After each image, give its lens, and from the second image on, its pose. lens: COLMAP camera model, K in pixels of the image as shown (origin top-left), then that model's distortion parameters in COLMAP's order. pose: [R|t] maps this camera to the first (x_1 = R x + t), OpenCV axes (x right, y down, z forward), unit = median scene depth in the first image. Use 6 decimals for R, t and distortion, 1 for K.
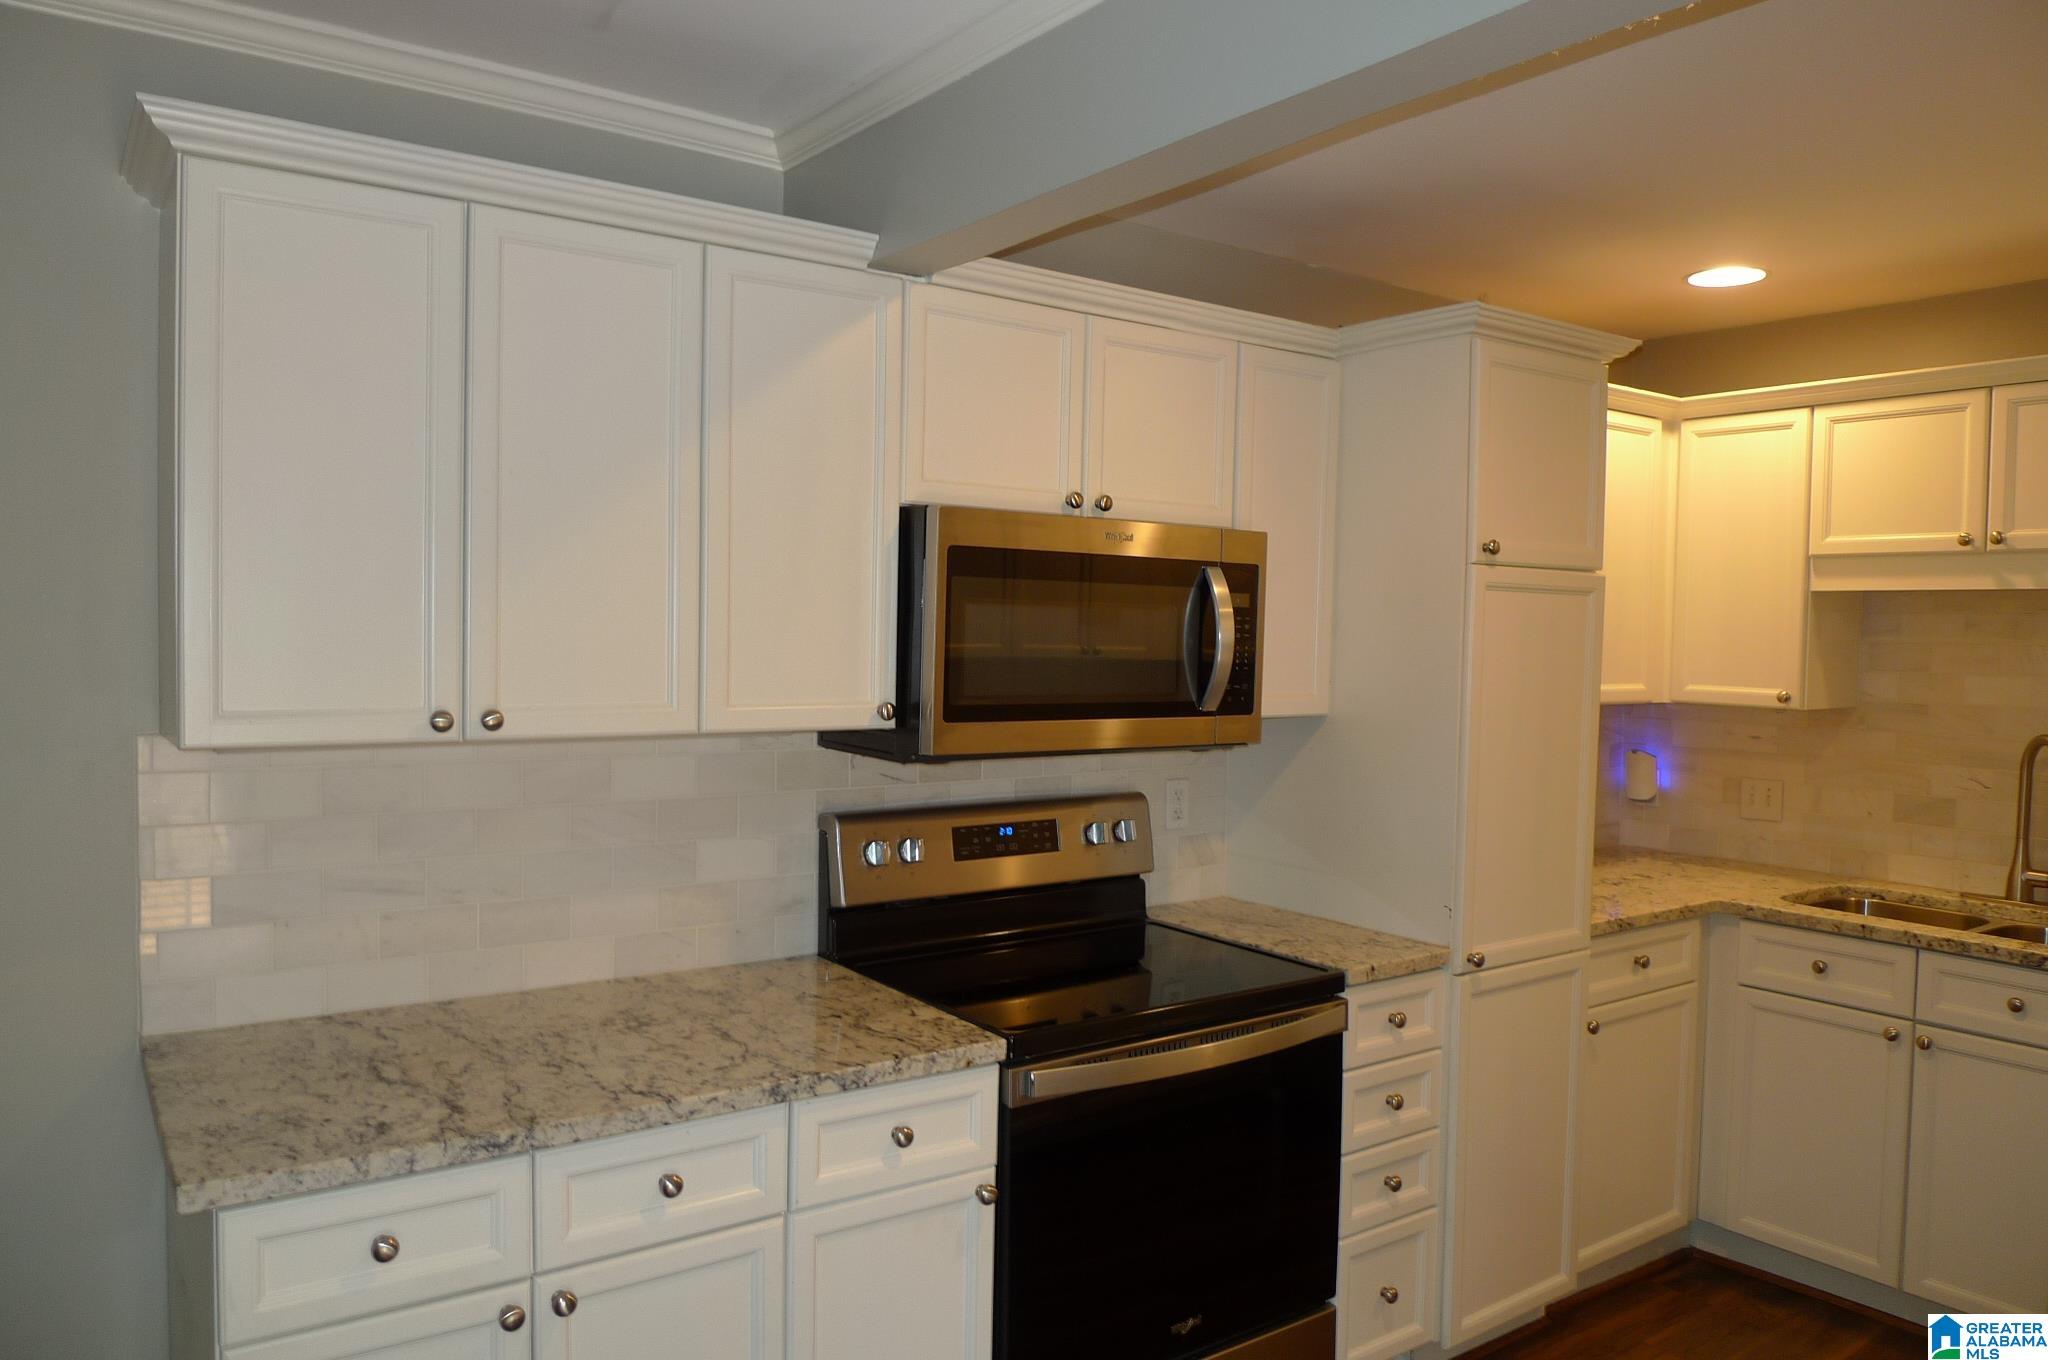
lens RADIAL K [[1417.7, 0, 1029.5], [0, 1417.7, 684.2], [0, 0, 1]] dist [-0.034665, -0.004294]
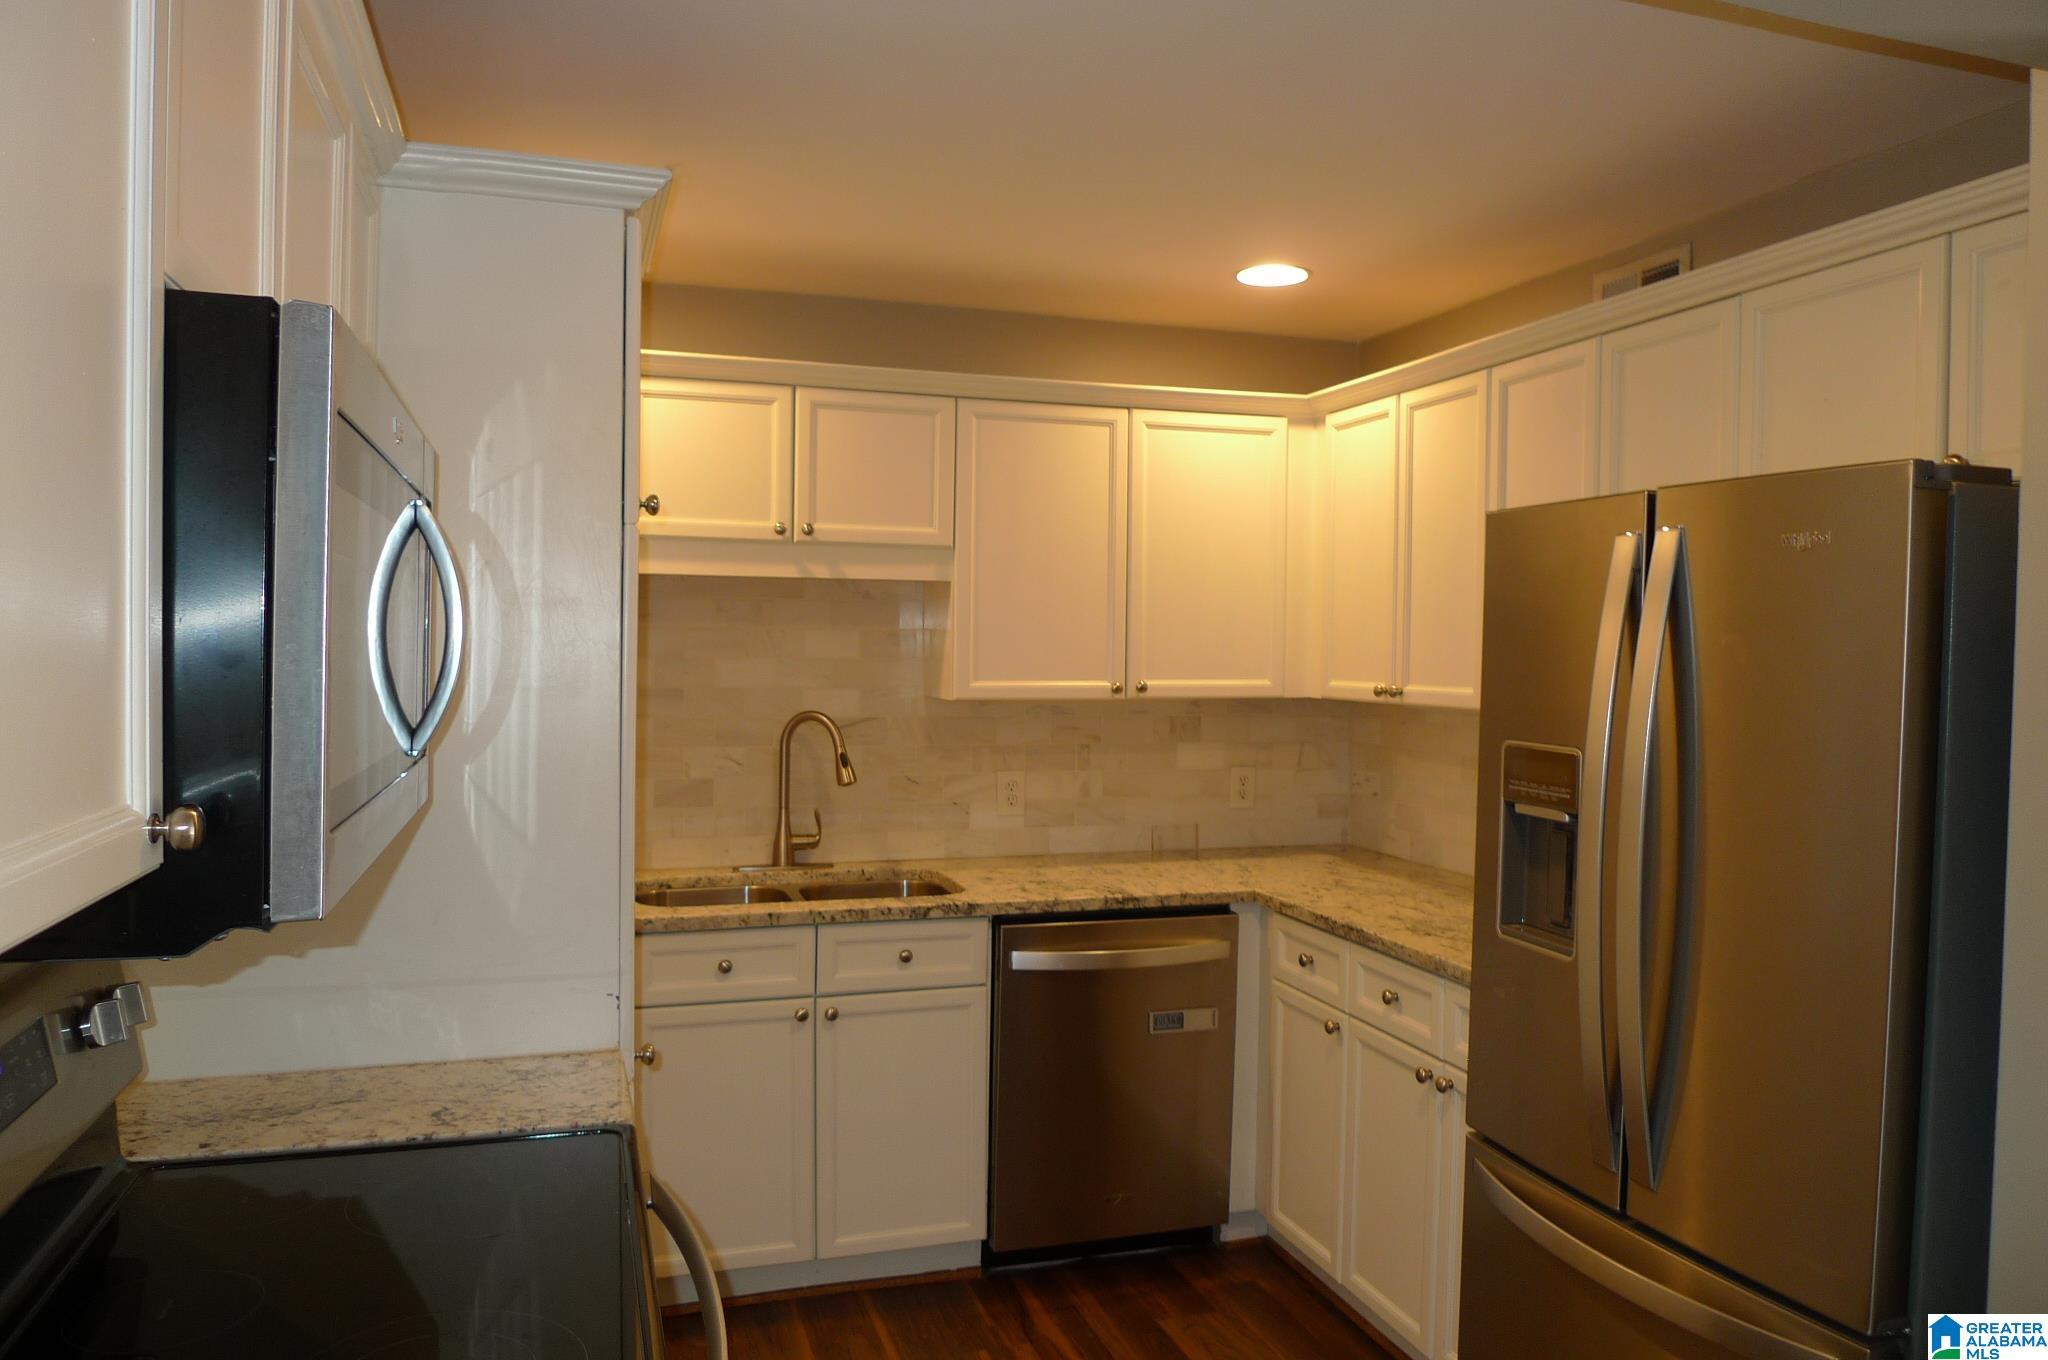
lens RADIAL K [[1417.7, 0, 1028.8], [0, 1417.7, 680.4], [0, 0, 1]] dist [-0.034665, -0.004294]
pose [[0.301881, -0.040038, 0.952505, -0.287486], [0.030638, 0.999009, 0.032283, -0.018900], [-0.952853, 0.019437, 0.302808, 0.504027]]
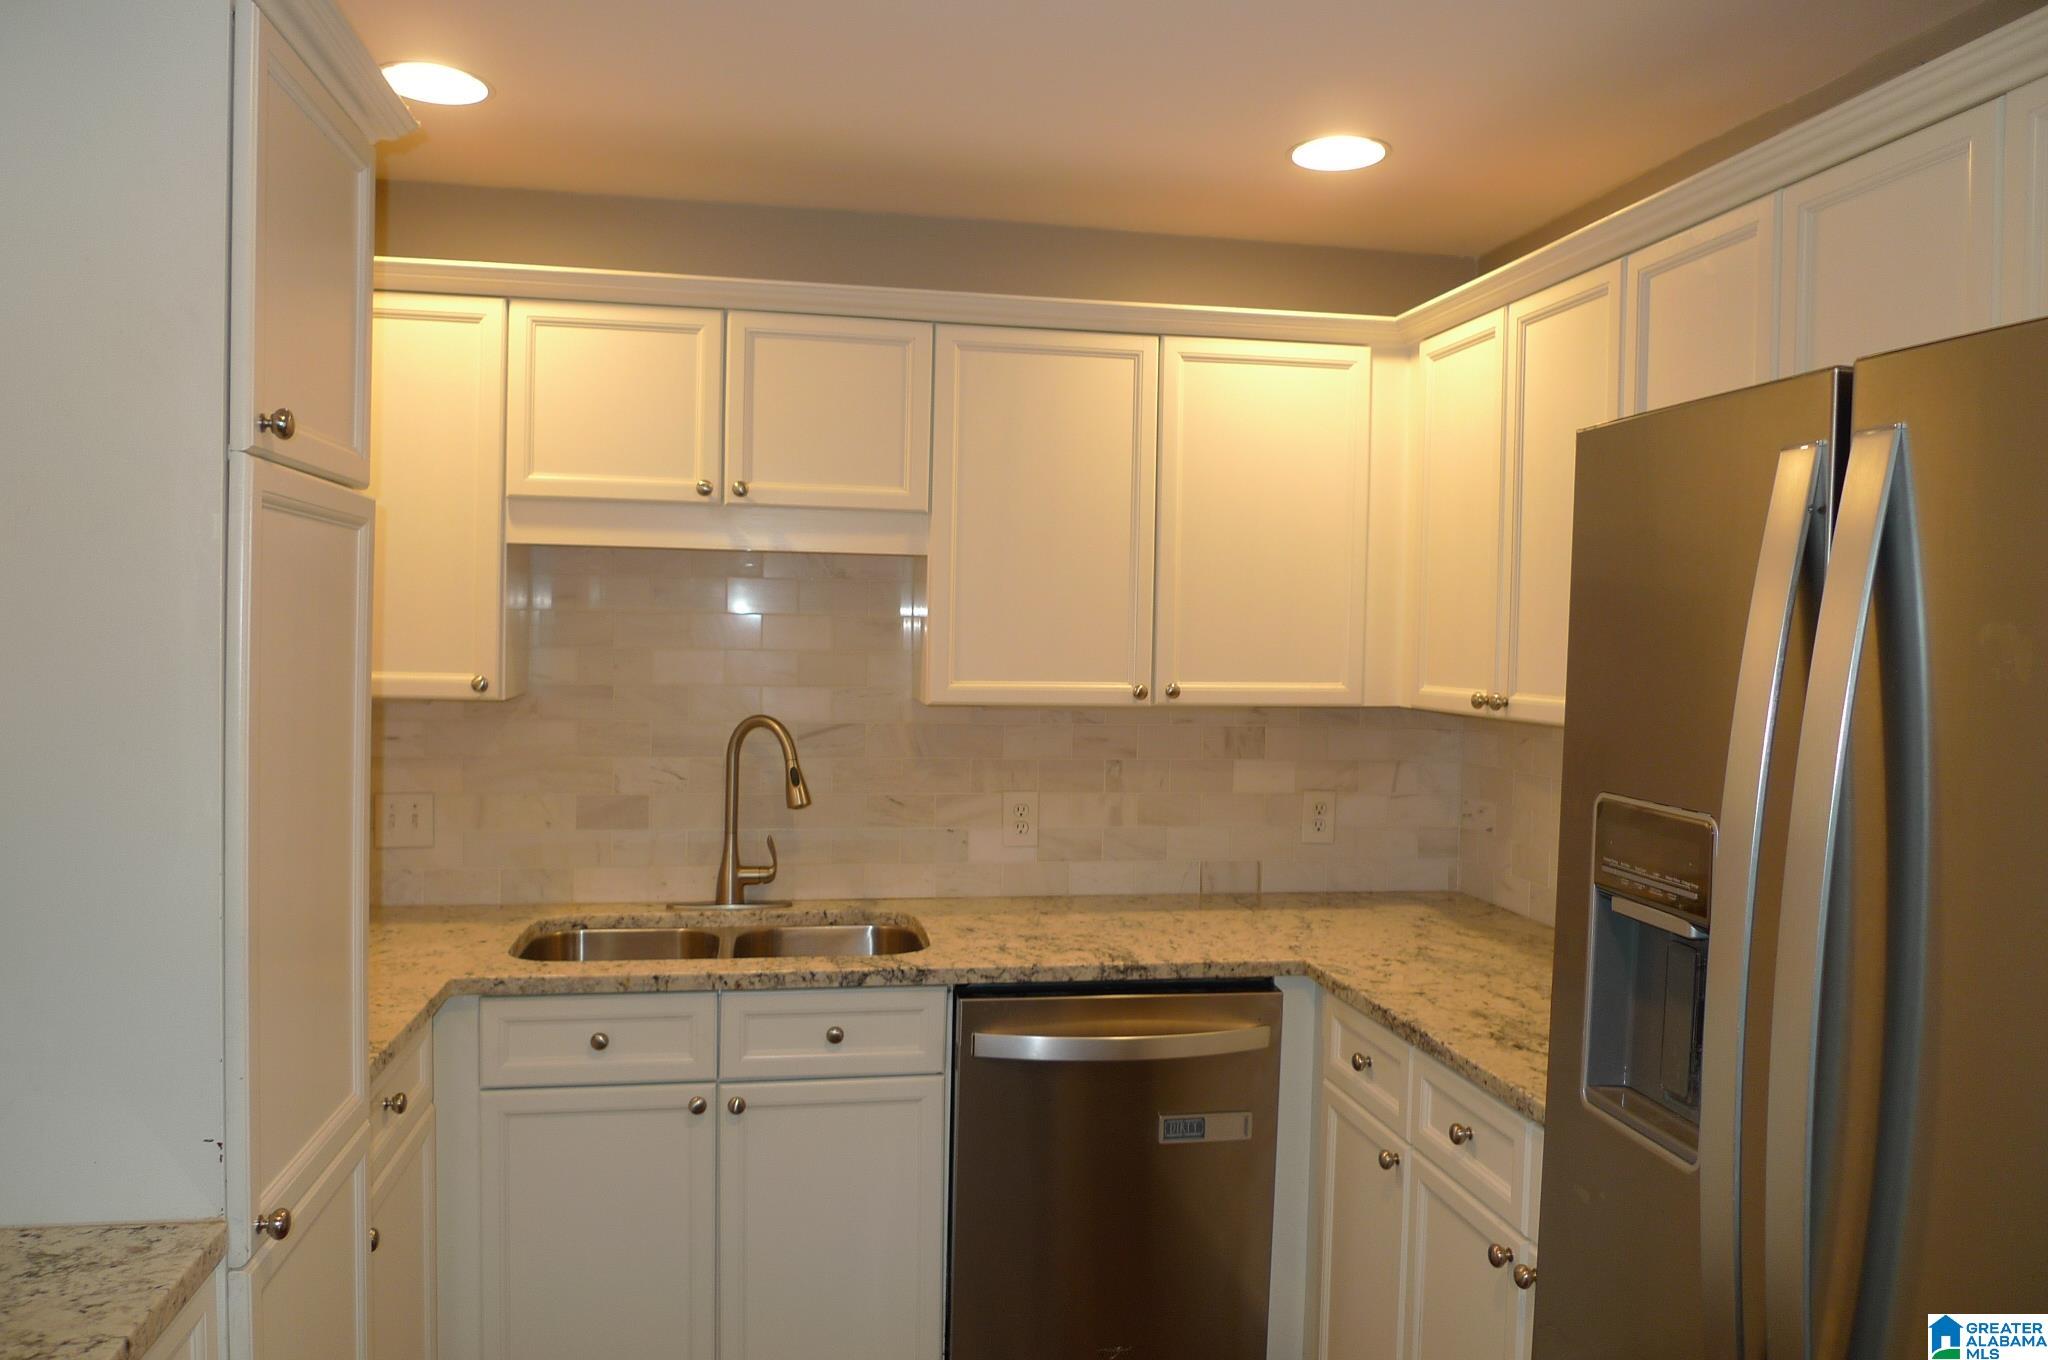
lens RADIAL K [[1417.7, 0, 1029.2], [0, 1417.7, 677.1], [0, 0, 1]] dist [-0.034665, -0.004294]
pose [[0.420382, -0.038503, 0.906530, -0.019619], [0.022723, 0.999233, 0.031903, -0.013084], [-0.907063, 0.007188, 0.420934, 0.467703]]
